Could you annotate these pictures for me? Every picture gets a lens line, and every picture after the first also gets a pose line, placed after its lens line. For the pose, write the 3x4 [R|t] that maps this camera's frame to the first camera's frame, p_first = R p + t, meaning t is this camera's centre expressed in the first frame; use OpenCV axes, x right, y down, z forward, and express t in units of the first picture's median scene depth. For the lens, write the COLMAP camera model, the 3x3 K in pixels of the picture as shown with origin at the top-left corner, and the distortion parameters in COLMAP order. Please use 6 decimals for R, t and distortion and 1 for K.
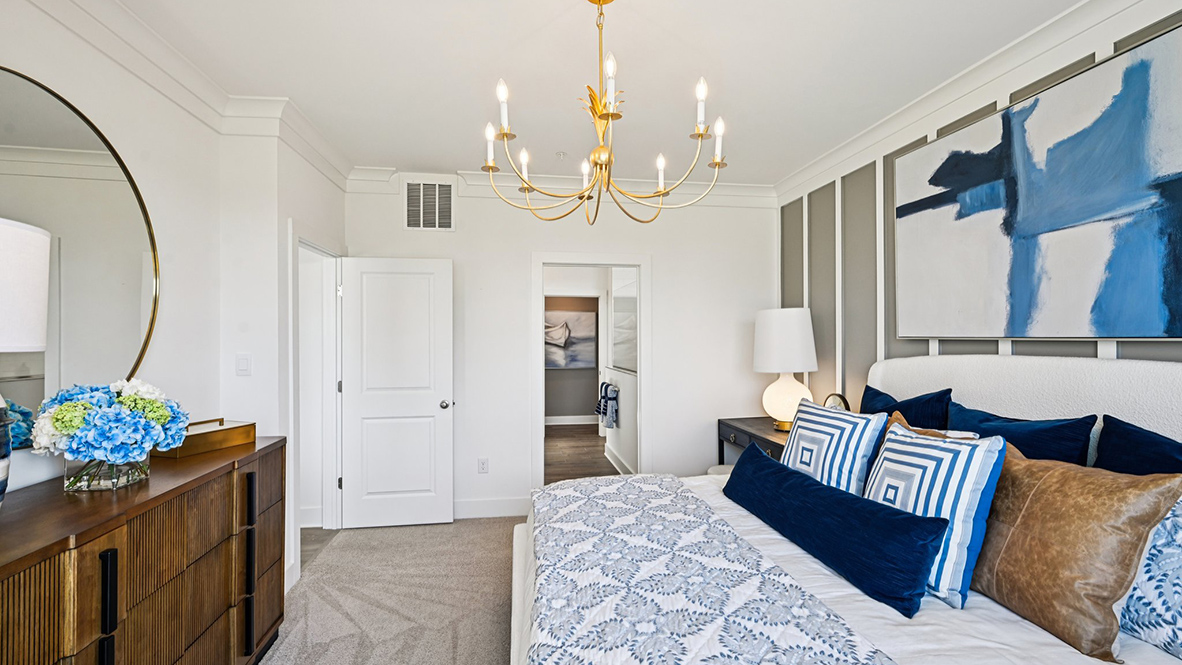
lens RADIAL K [[519.4, 0, 592.8], [0, 519.4, 330.7], [0, 0, 1]] dist [-0.000581, -0.000174]
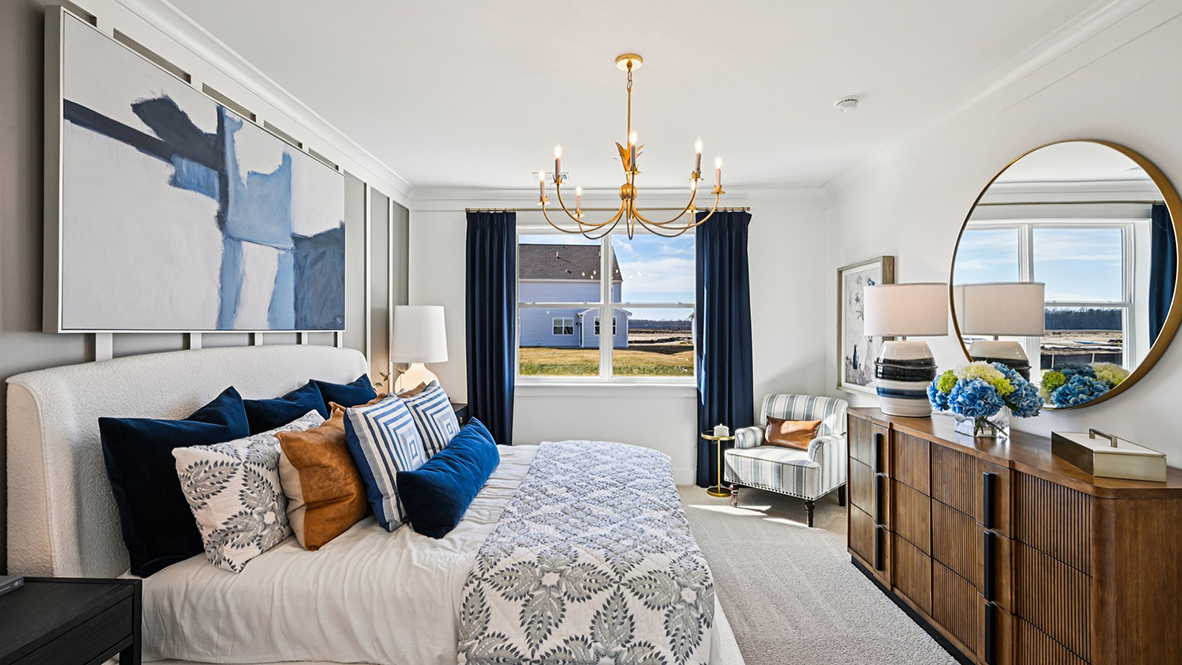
lens RADIAL K [[519.4, 0, 589.0], [0, 519.4, 328.7], [0, 0, 1]] dist [-0.000581, -0.000174]
pose [[-0.985856, -0.002575, 0.167575, -0.083840], [-0.004407, 0.999934, -0.010563, 0.017156], [-0.167537, -0.011152, -0.985803, 1.882091]]
